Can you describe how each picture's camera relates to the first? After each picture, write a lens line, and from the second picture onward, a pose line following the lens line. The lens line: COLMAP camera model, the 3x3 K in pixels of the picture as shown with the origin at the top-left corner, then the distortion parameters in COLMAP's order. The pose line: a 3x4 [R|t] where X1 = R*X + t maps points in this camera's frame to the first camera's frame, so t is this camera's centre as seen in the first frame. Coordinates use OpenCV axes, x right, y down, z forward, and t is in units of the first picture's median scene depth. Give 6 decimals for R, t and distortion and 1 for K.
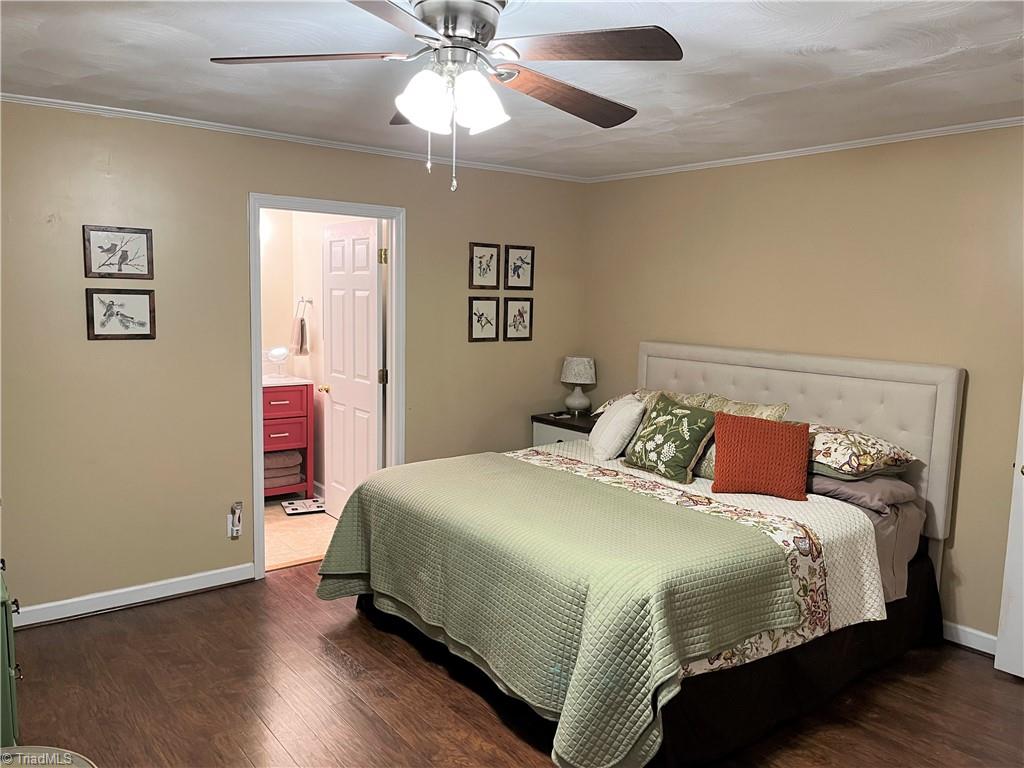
lens RADIAL K [[779.5, 0, 509.1], [0, 779.5, 384.1], [0, 0, 1]] dist [0.034790, -0.058462]
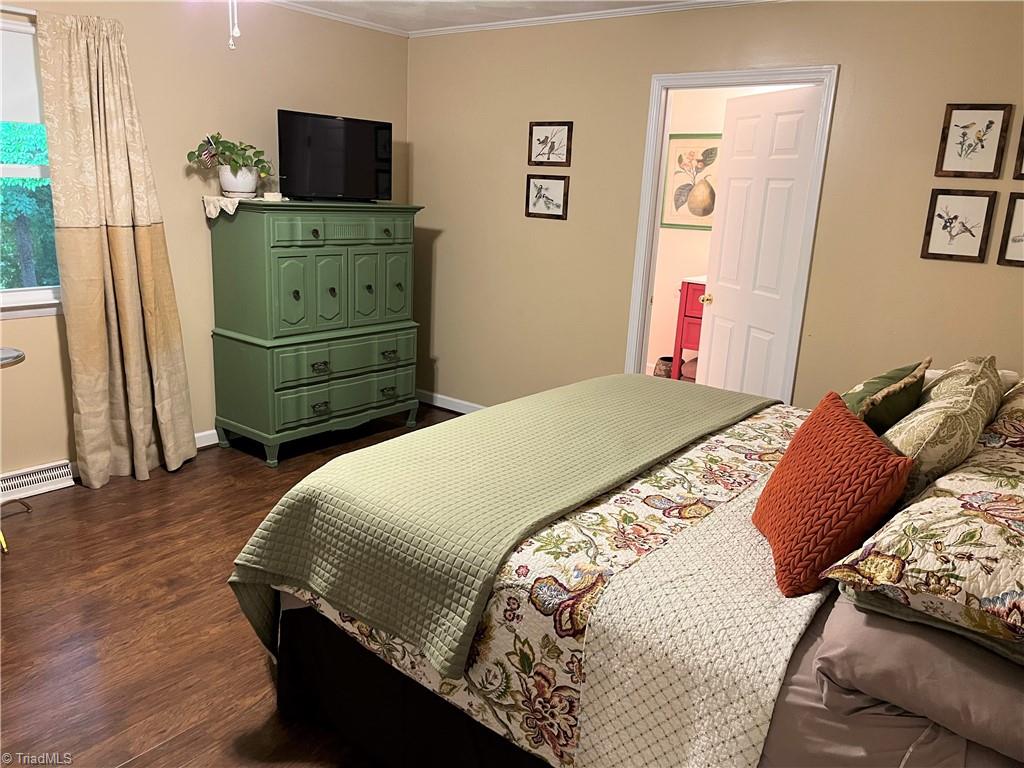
lens RADIAL K [[779.5, 0, 509.2], [0, 779.5, 387.1], [0, 0, 1]] dist [0.034790, -0.058462]
pose [[0.250945, 0.234505, -0.939167, 0.688449], [-0.147575, 0.968139, 0.202307, -0.040238], [0.956686, 0.087830, 0.277557, 0.638650]]
